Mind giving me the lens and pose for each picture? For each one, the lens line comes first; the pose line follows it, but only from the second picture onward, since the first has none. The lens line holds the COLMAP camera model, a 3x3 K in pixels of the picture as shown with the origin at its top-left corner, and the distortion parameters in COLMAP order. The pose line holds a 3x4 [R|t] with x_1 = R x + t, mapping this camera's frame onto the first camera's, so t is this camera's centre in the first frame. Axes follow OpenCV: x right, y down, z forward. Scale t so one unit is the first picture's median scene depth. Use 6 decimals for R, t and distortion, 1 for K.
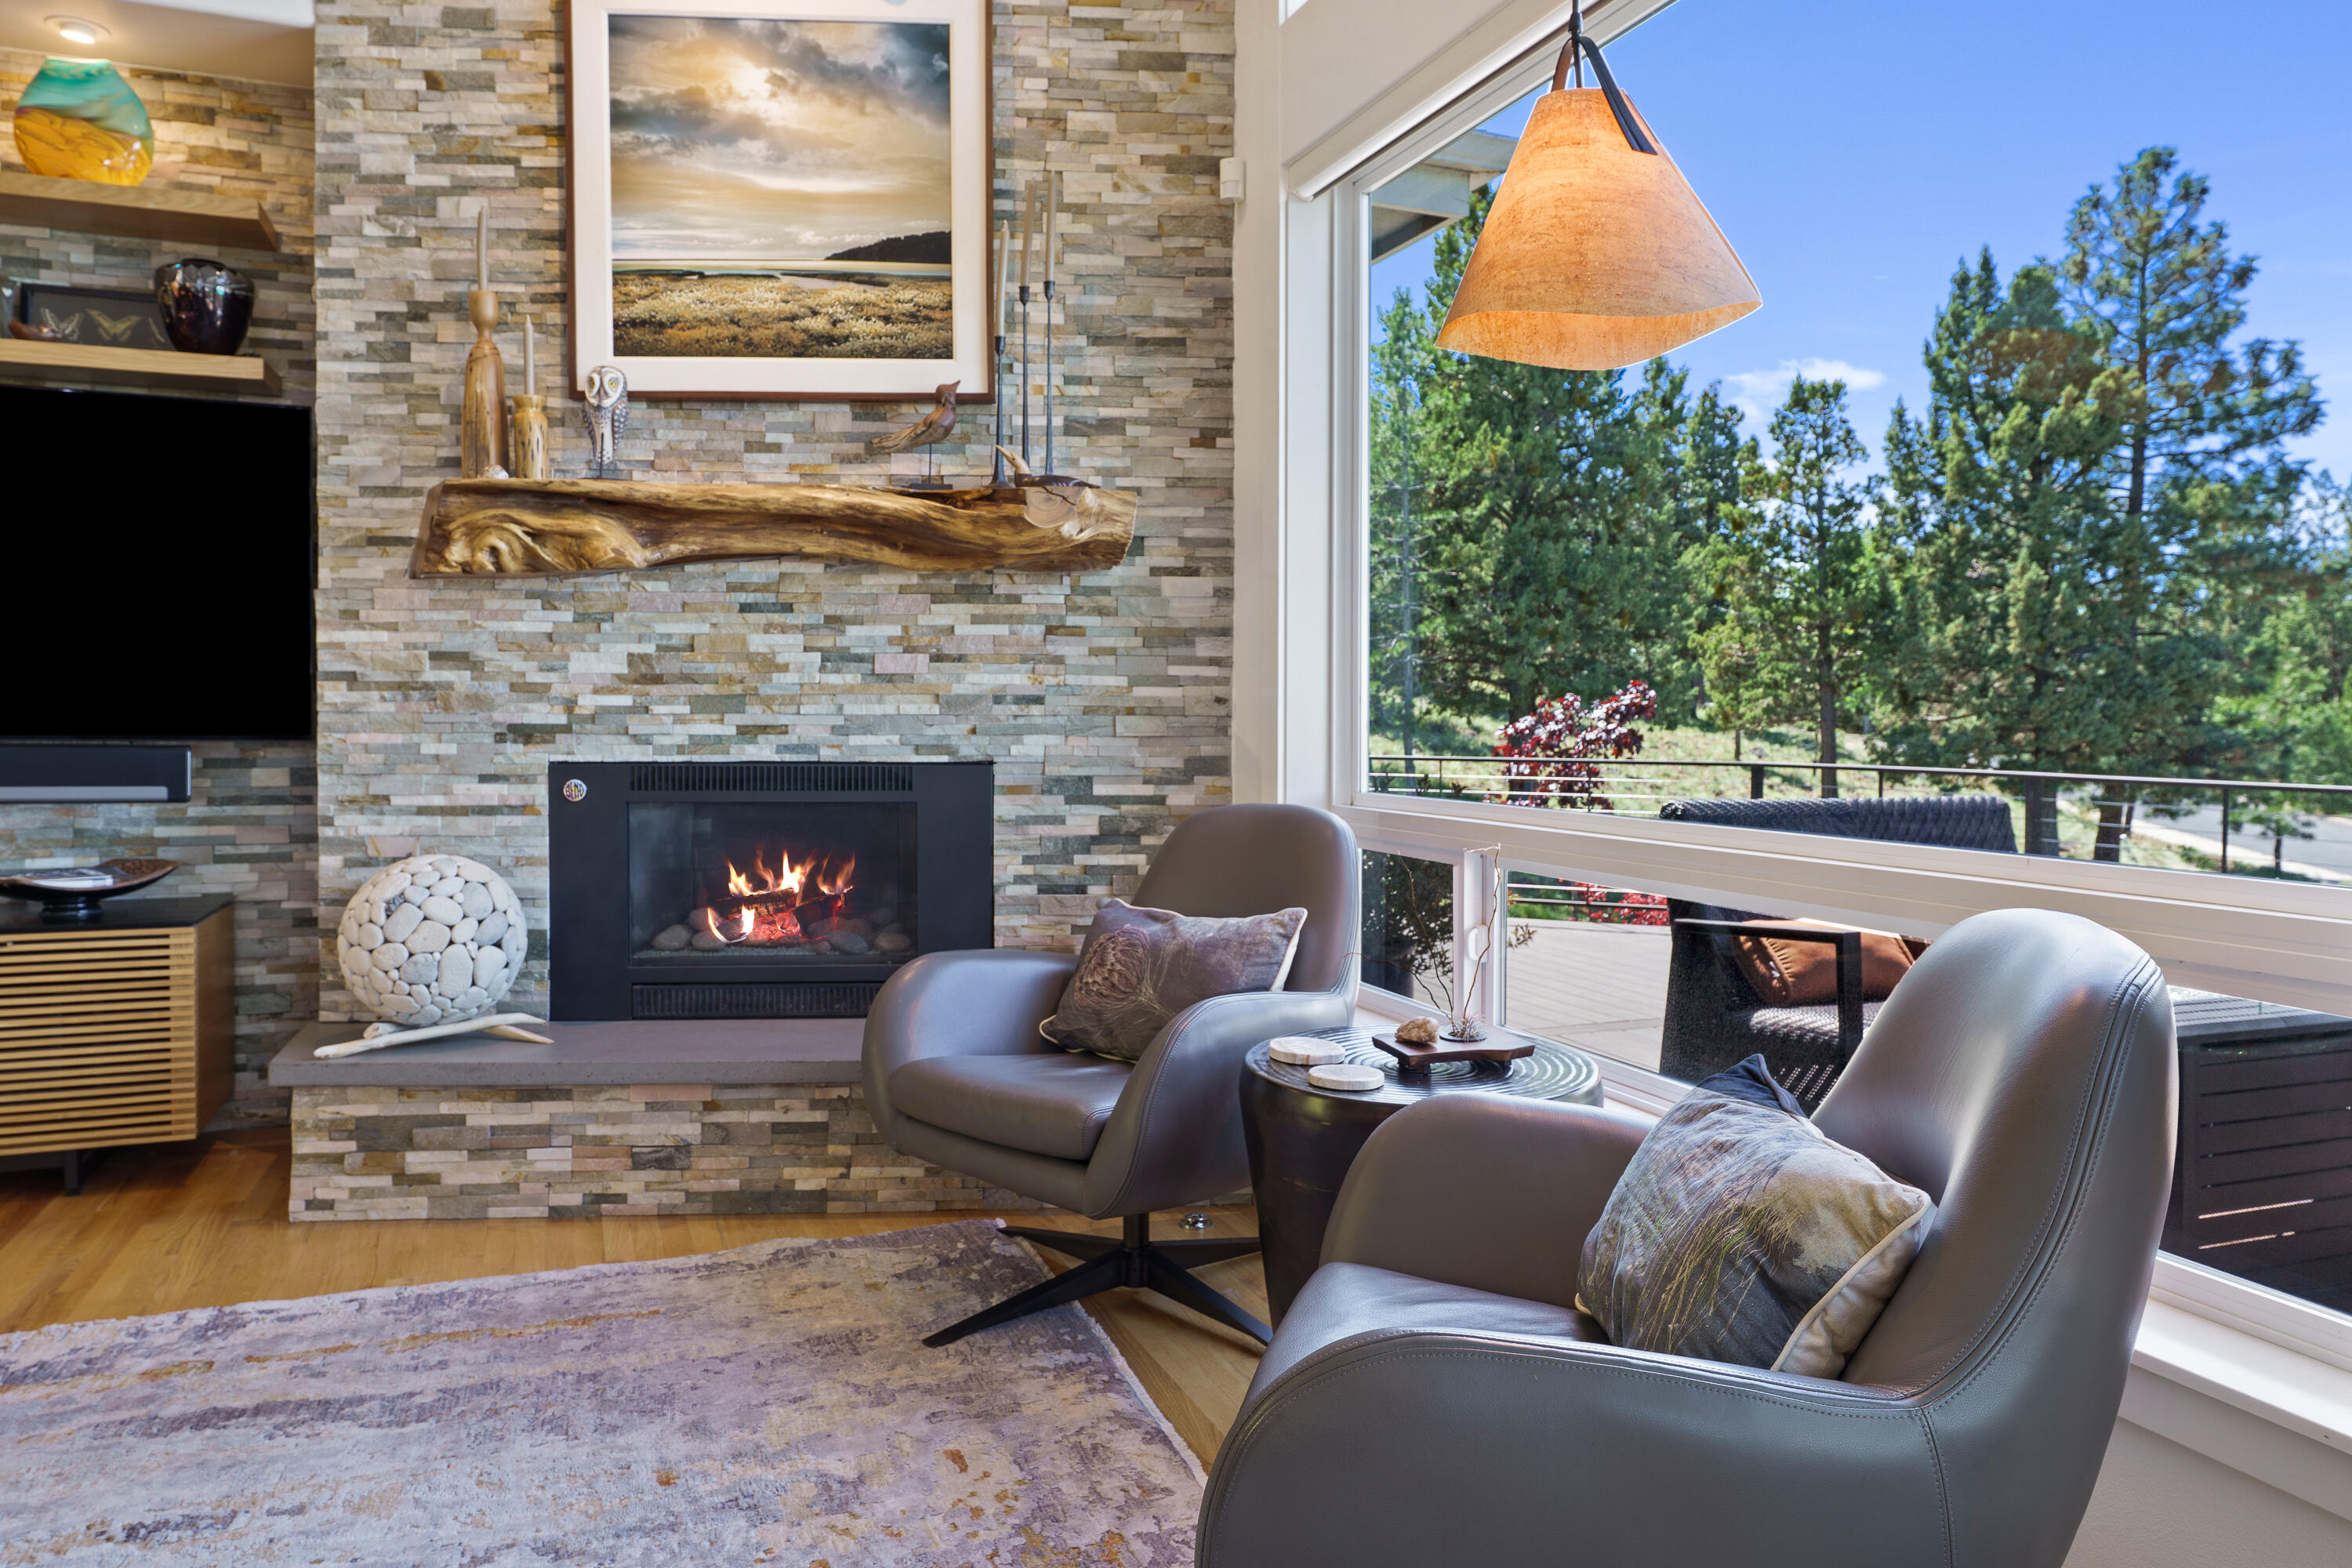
lens RADIAL K [[1622.5, 0, 1156.5], [0, 1622.5, 729.6], [0, 0, 1]] dist [0.006079, -0.001796]
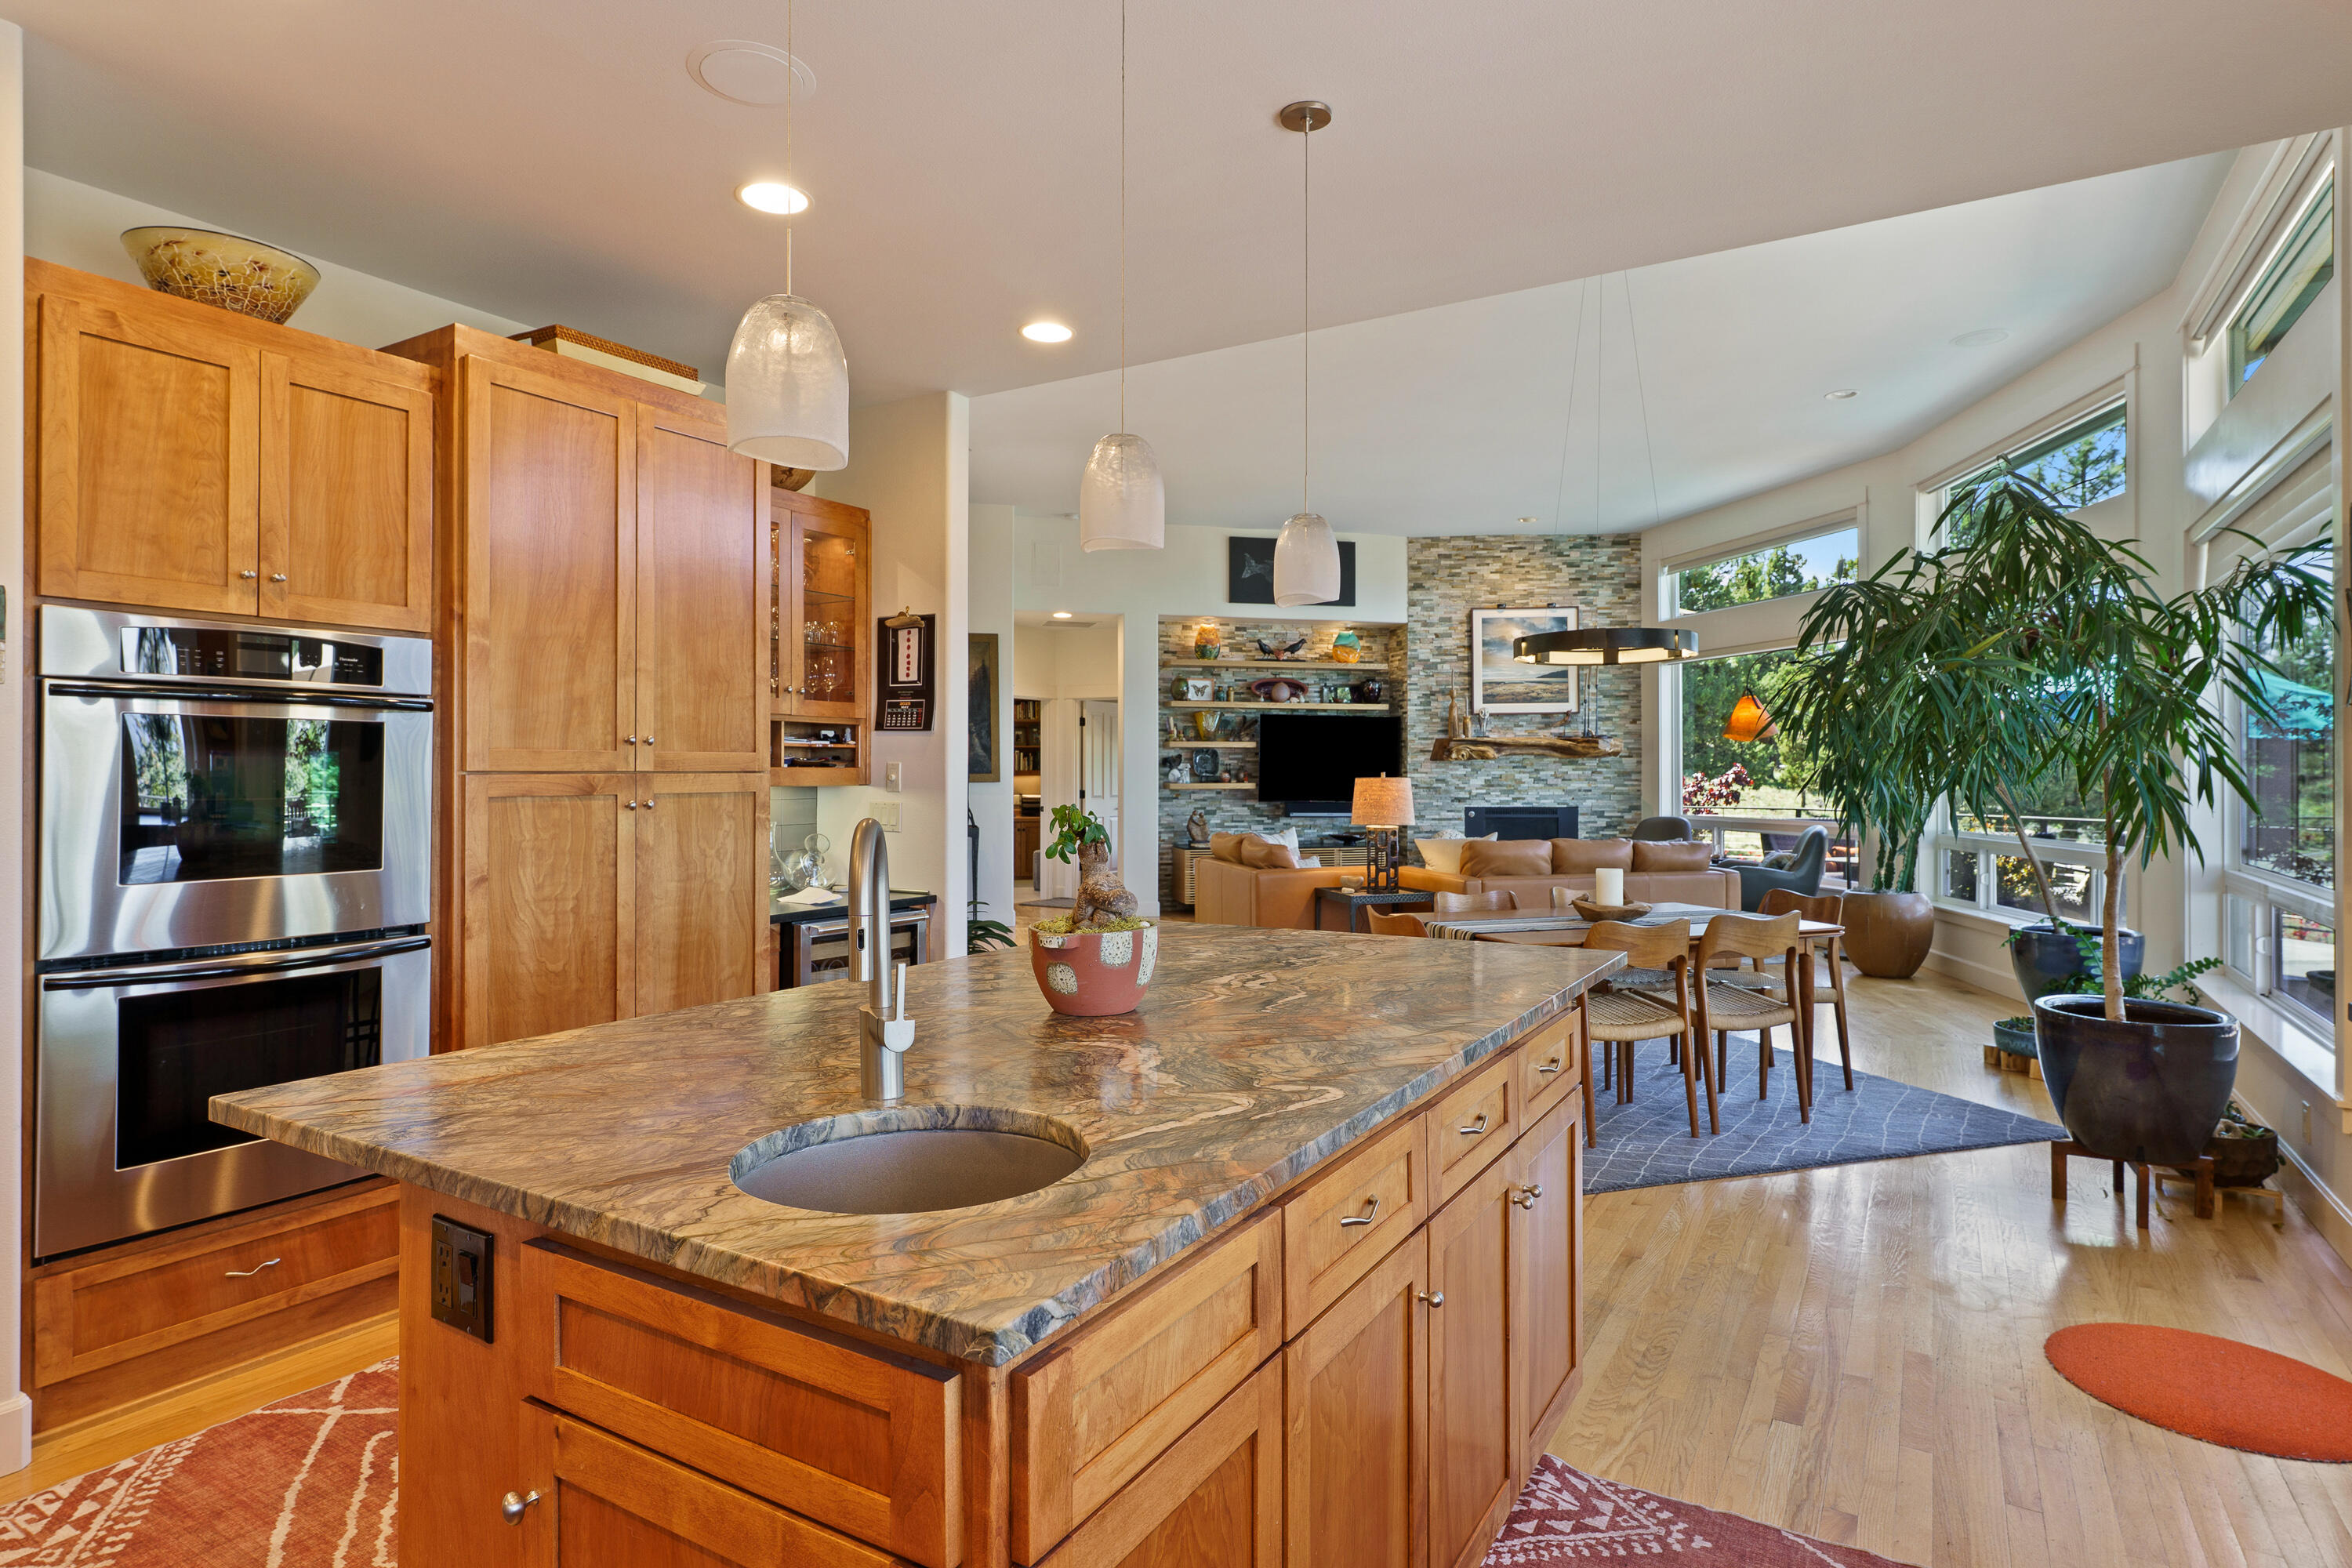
lens RADIAL K [[1289.8, 0, 1176.0], [0, 1289.8, 784.0], [0, 0, 1]] dist [-0.004311, -0.000650]
pose [[0.993496, -0.007085, -0.113644, -0.707216], [0.006729, 0.999971, -0.003518, -0.026918], [0.113666, 0.002730, 0.993515, -2.167228]]
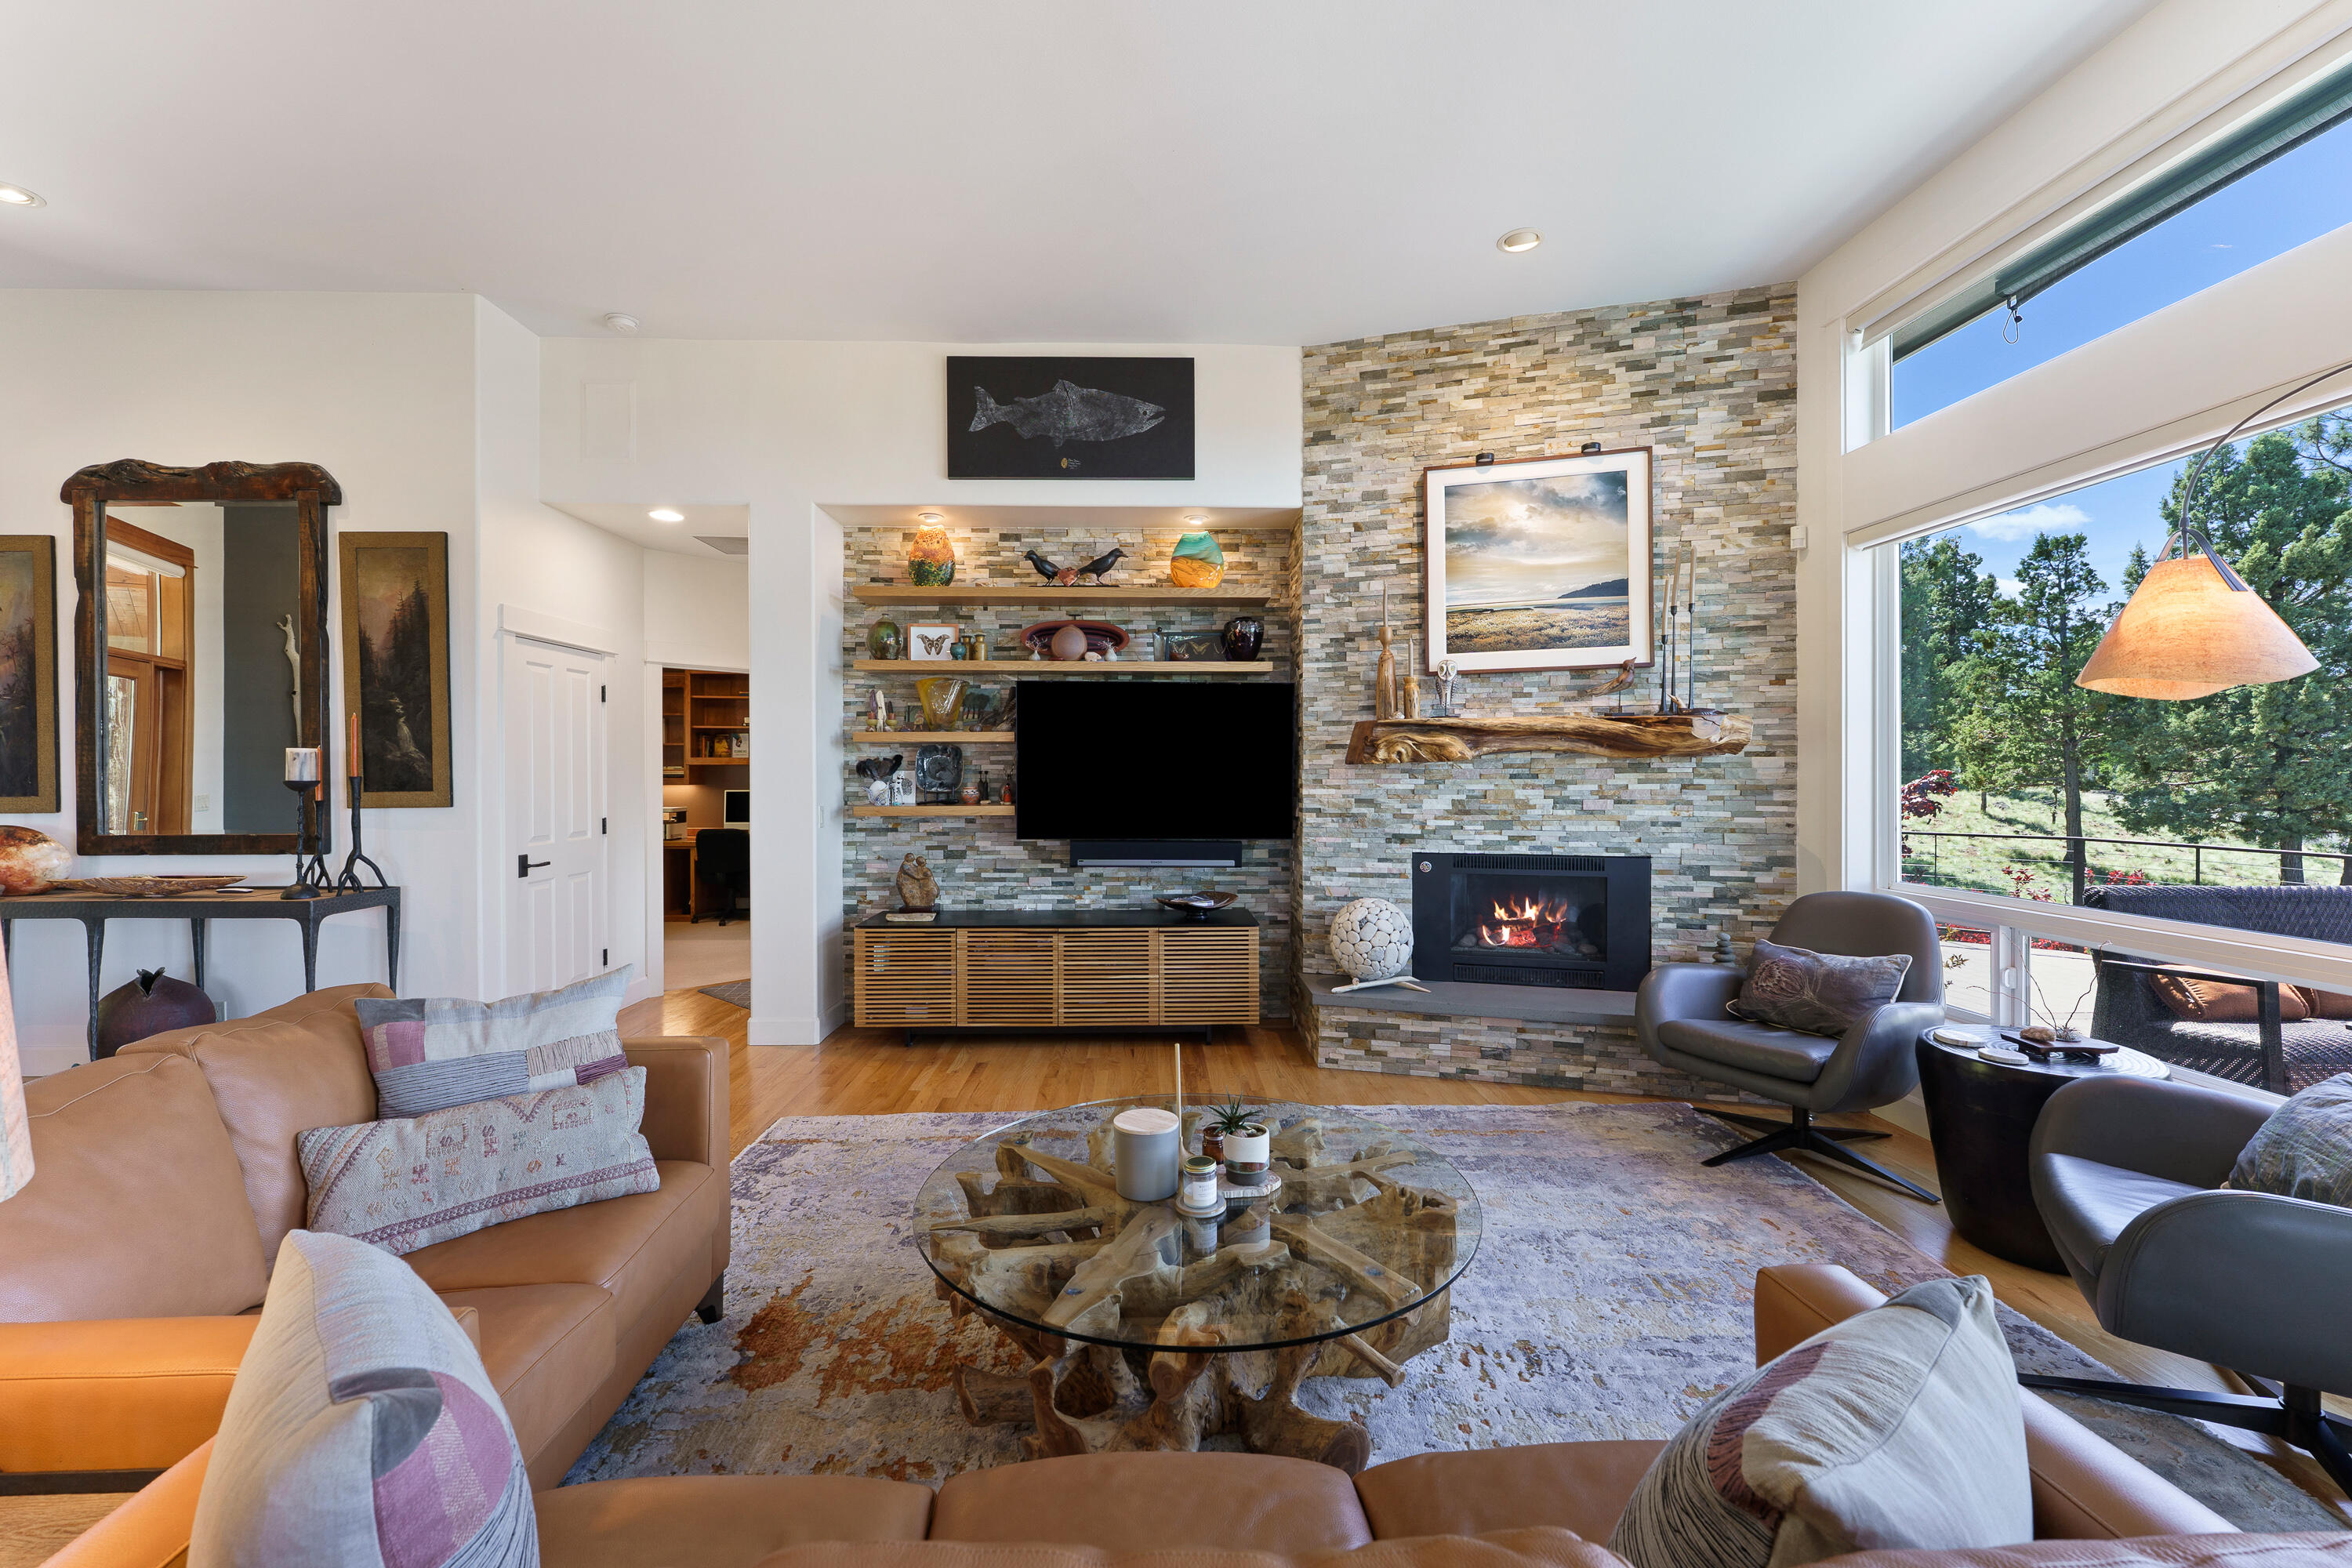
lens RADIAL K [[969.3, 0, 1155.2], [0, 969.3, 776.0], [0, 0, 1]] dist [0.001788, -0.000007]
pose [[0.938838, -0.004933, -0.344324, -0.254805], [0.001951, 0.999958, -0.009006, -0.065525], [0.344354, 0.007783, 0.938808, -0.255864]]
